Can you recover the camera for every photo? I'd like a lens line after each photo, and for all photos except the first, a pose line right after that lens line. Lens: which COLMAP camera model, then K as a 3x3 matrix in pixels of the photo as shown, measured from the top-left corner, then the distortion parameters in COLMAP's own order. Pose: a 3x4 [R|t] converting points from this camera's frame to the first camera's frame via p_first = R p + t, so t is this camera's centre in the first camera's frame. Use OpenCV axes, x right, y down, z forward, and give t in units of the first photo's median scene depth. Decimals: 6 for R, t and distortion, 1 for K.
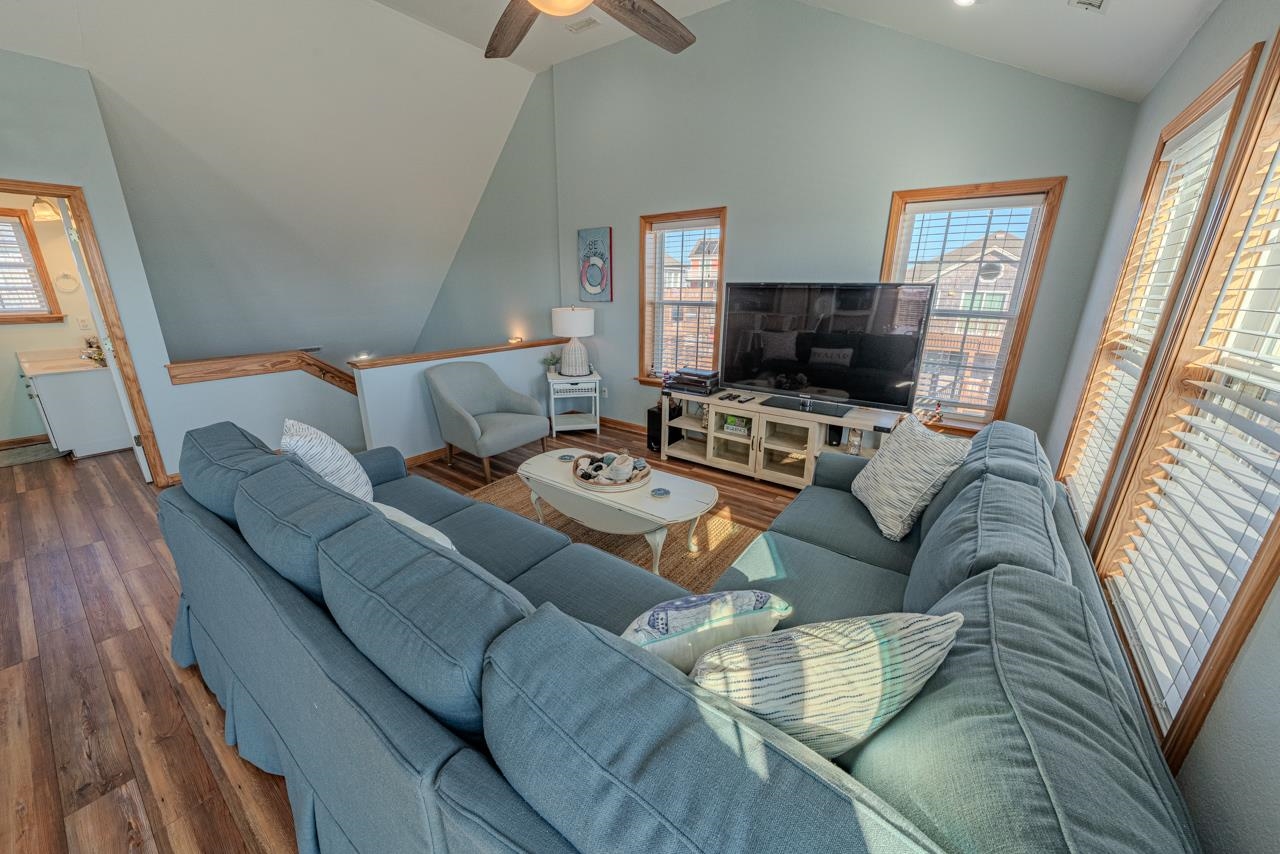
lens RADIAL K [[468.7, 0, 634.0], [0, 468.7, 430.7], [0, 0, 1]] dist [-0.001012, 0.000368]
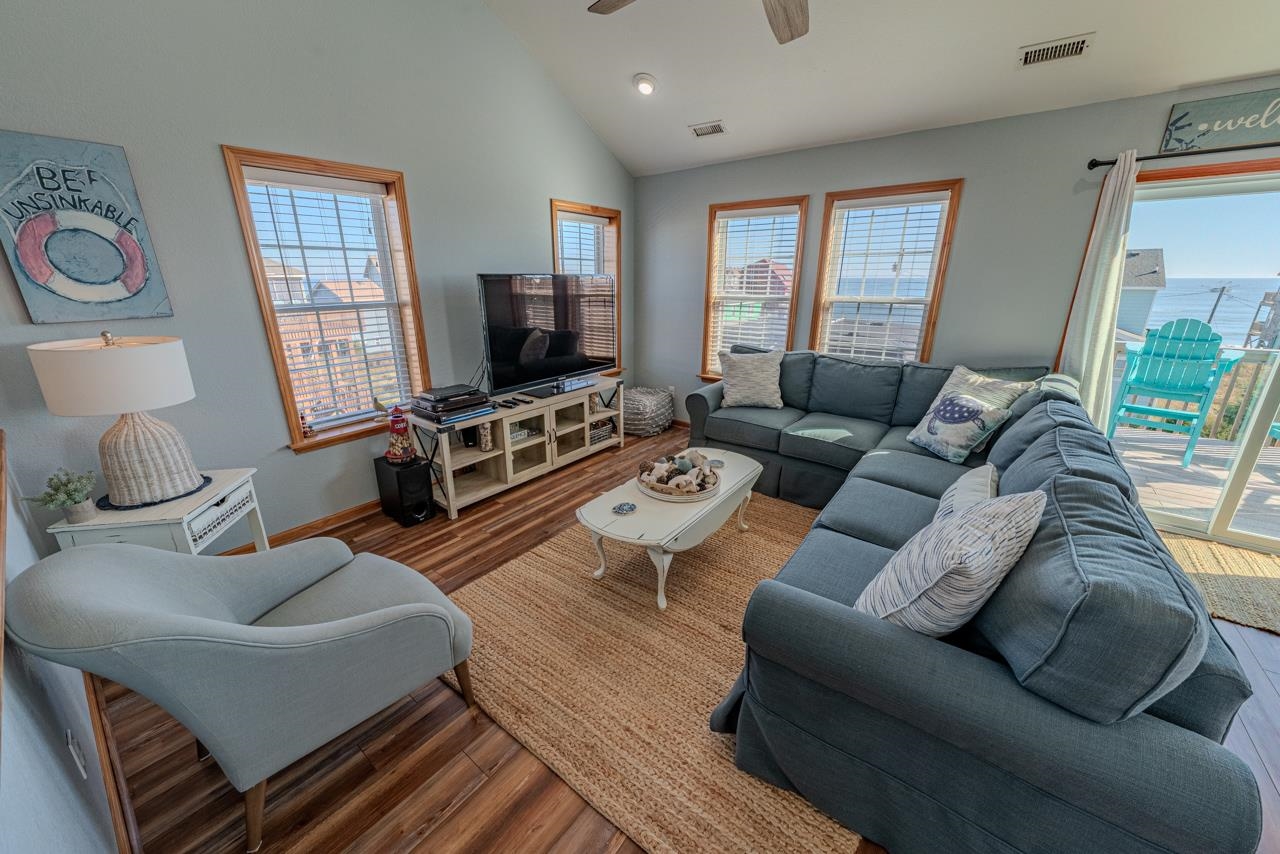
lens RADIAL K [[479.1, 0, 648.2], [0, 479.1, 427.0], [0, 0, 1]] dist [-0.000245, -0.000300]
pose [[-0.005160, -0.303151, 0.952929, -0.664317], [0.305487, 0.906908, 0.290165, -0.210528], [-0.952182, 0.292605, 0.087928, 0.674229]]
